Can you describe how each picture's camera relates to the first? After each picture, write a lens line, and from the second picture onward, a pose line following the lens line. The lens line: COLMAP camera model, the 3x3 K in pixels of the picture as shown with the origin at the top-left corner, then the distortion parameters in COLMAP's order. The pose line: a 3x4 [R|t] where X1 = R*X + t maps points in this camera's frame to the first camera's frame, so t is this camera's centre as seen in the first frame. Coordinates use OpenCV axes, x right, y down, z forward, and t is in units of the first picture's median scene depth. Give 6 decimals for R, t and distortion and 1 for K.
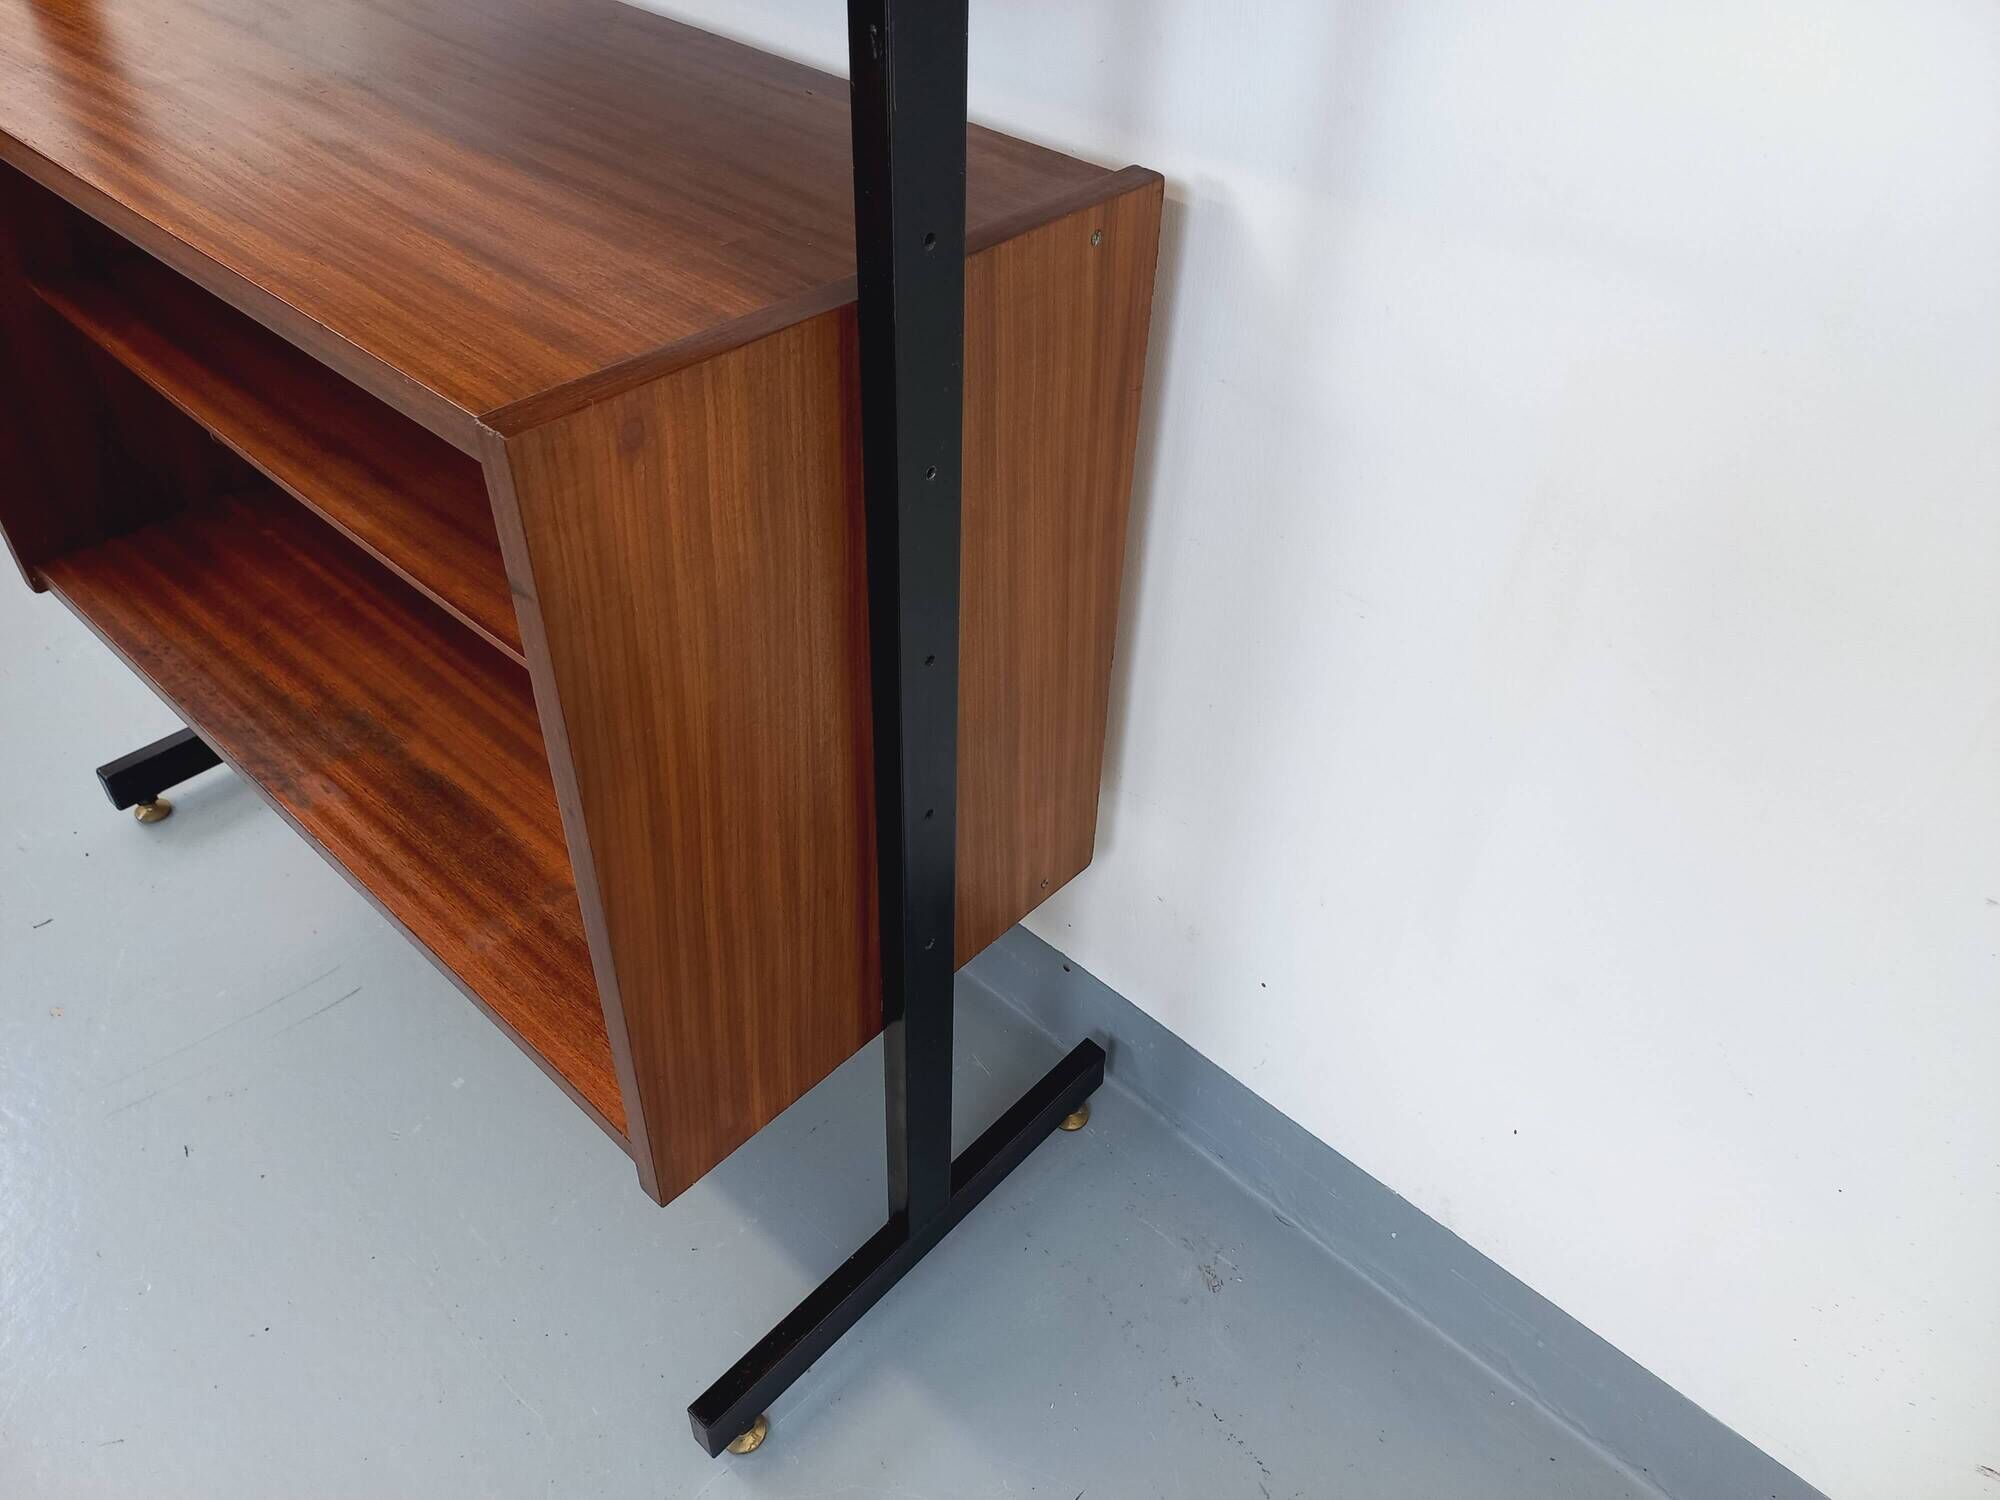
lens RADIAL K [[1437.2, 0, 996.1], [0, 1437.2, 718.3], [0, 0, 1]] dist [0.113109, -0.113612]
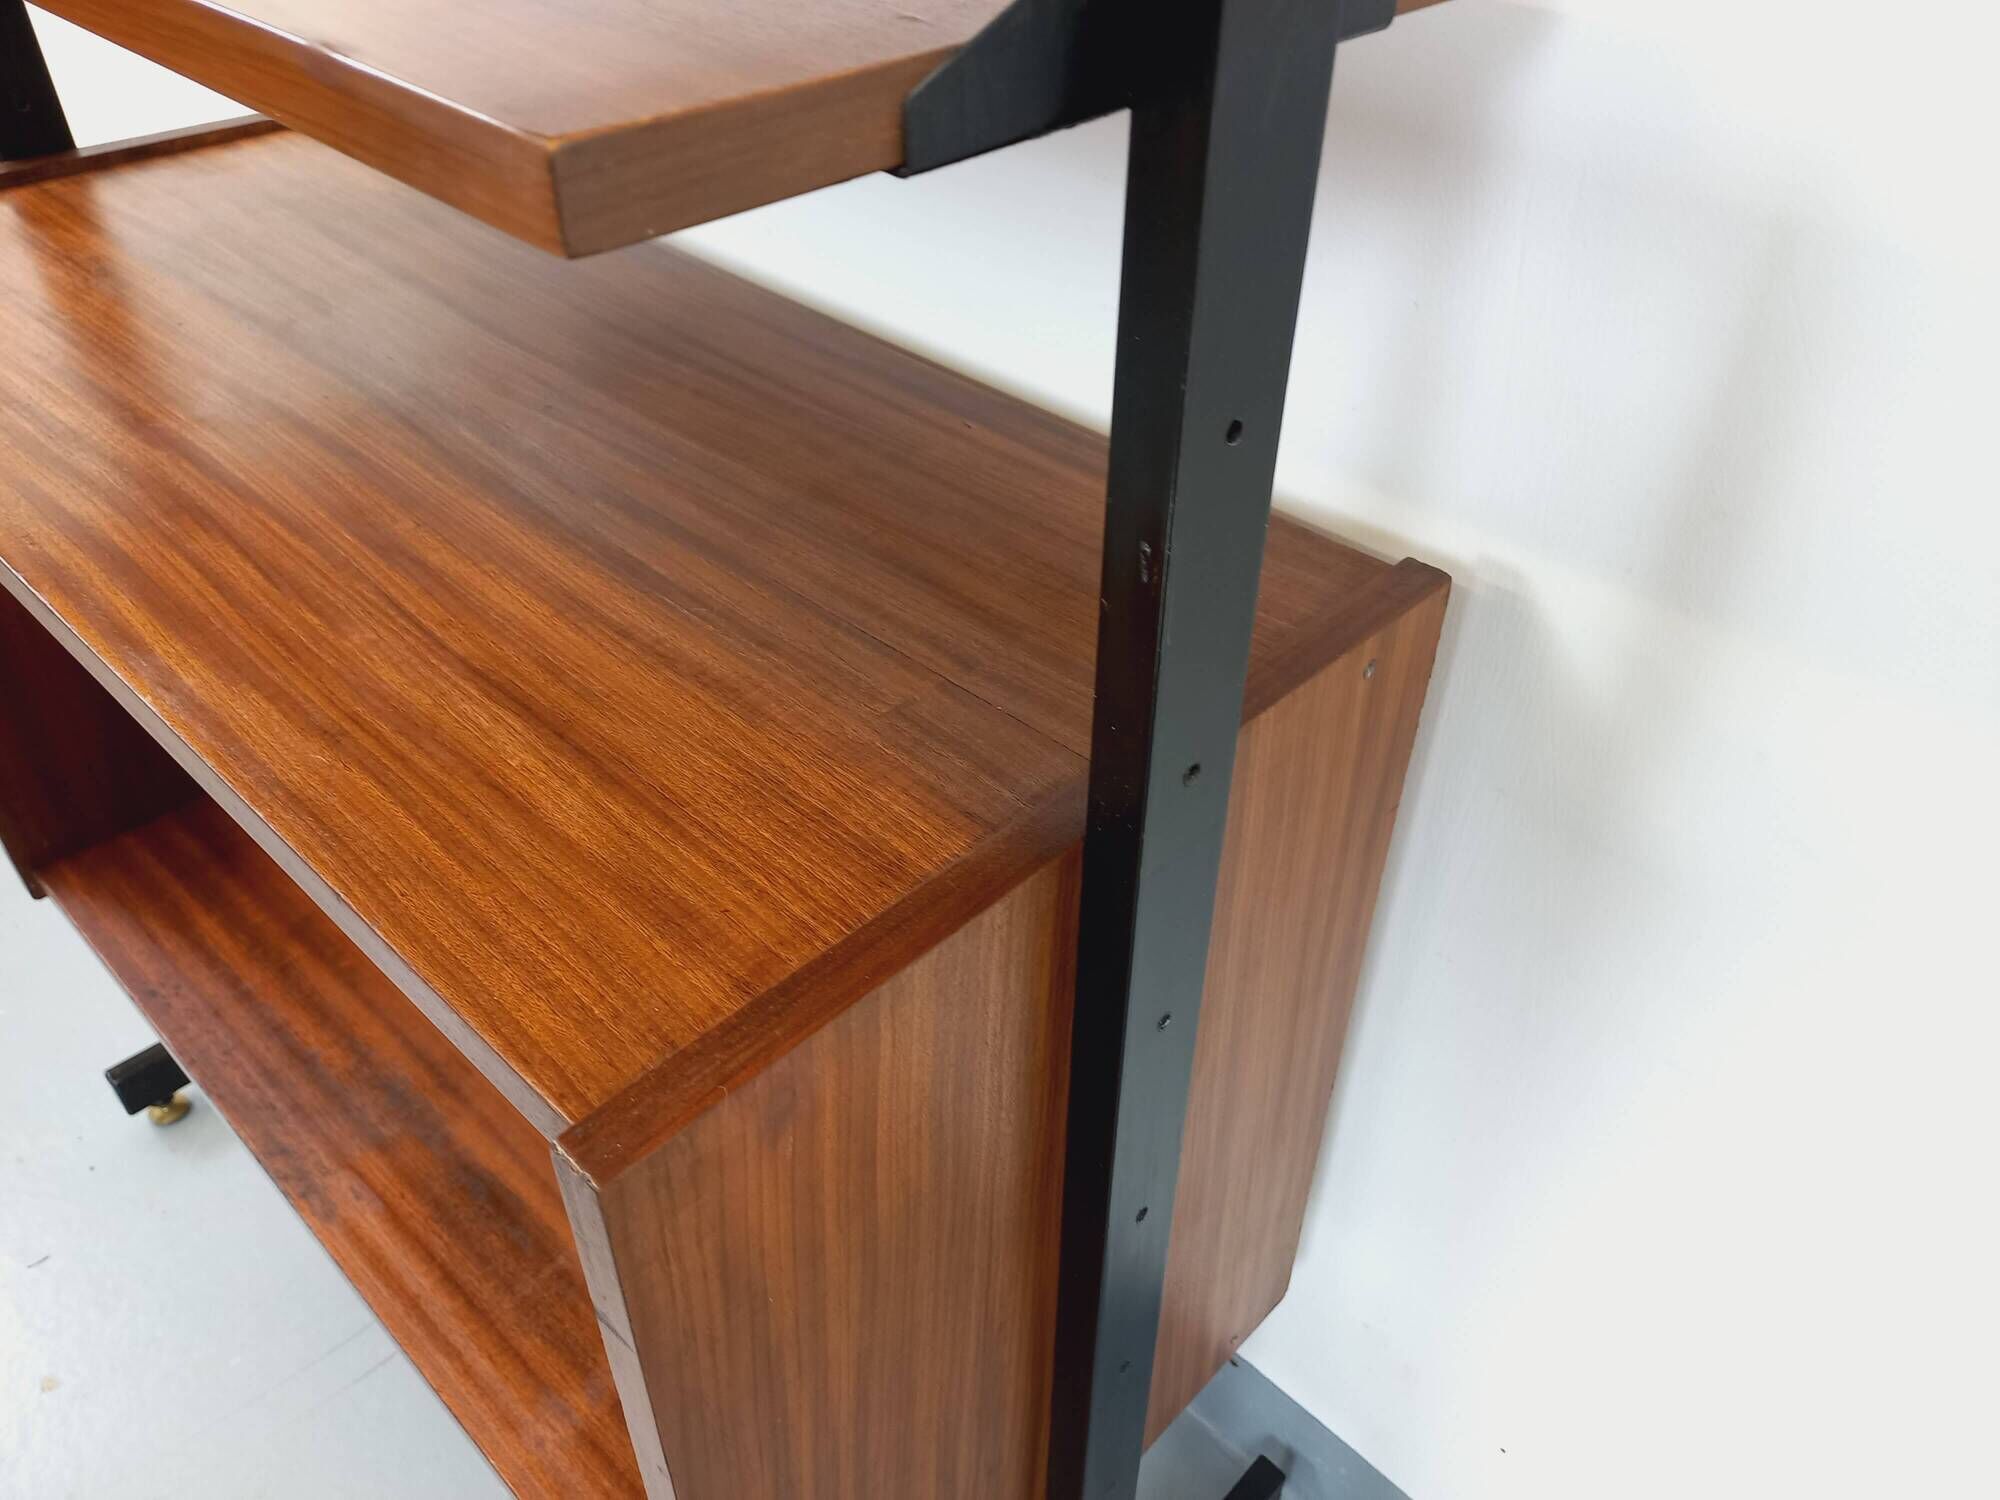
lens RADIAL K [[1443.5, 0, 1031.0], [0, 1443.5, 744.3], [0, 0, 1]] dist [0.096425, -0.107193]
pose [[0.999920, 0.001441, -0.012540, -0.069964], [-0.001685, 0.999810, -0.019412, -0.199308], [0.012510, 0.019432, 0.999733, 0.177873]]
